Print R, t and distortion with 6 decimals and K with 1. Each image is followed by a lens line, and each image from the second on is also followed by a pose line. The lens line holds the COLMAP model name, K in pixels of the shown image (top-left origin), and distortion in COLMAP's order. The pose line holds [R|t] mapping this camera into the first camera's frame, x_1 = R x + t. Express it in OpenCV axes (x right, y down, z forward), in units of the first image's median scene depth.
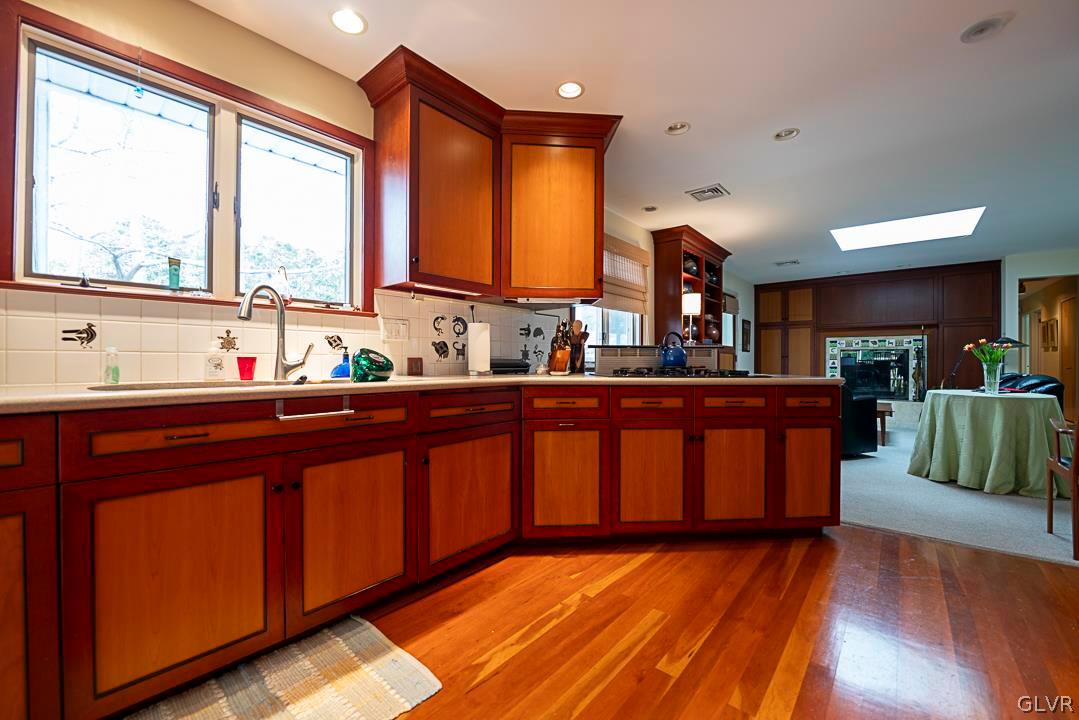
lens RADIAL K [[425.0, 0, 537.6], [0, 425.0, 359.8], [0, 0, 1]] dist [-0.021790, -0.000257]
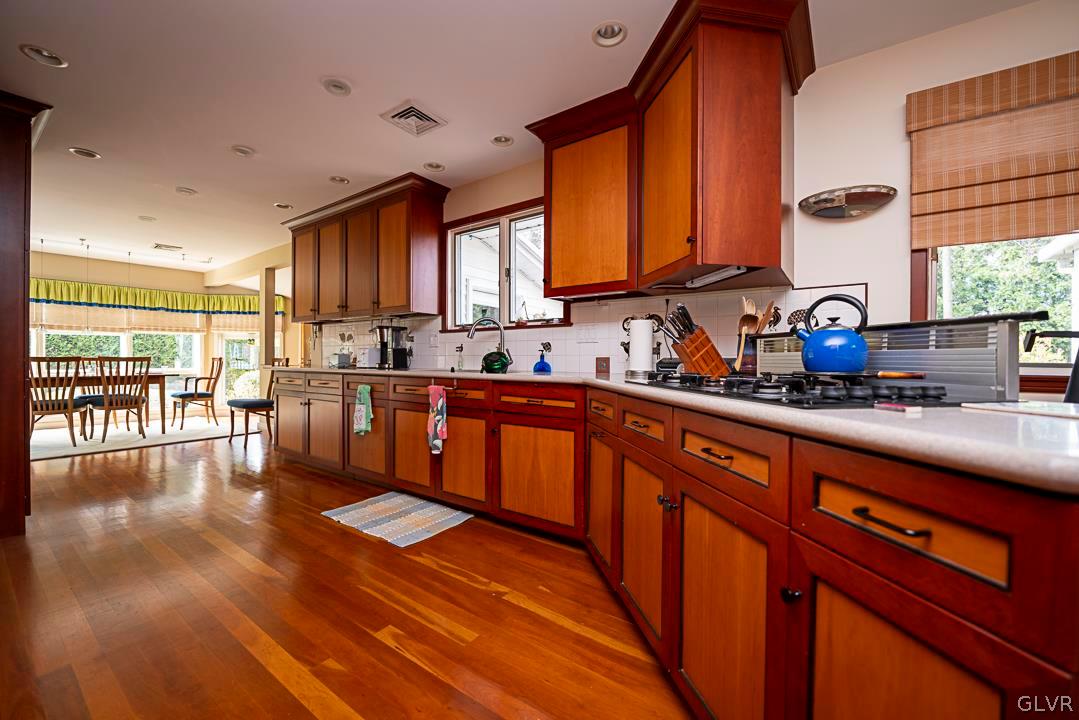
lens RADIAL K [[425.0, 0, 534.8], [0, 425.0, 358.6], [0, 0, 1]] dist [-0.021790, -0.000257]
pose [[0.091231, -0.005784, -0.995813, 1.539432], [-0.001166, 0.999982, -0.005915, 0.012339], [0.995829, 0.001701, 0.091223, 1.351750]]
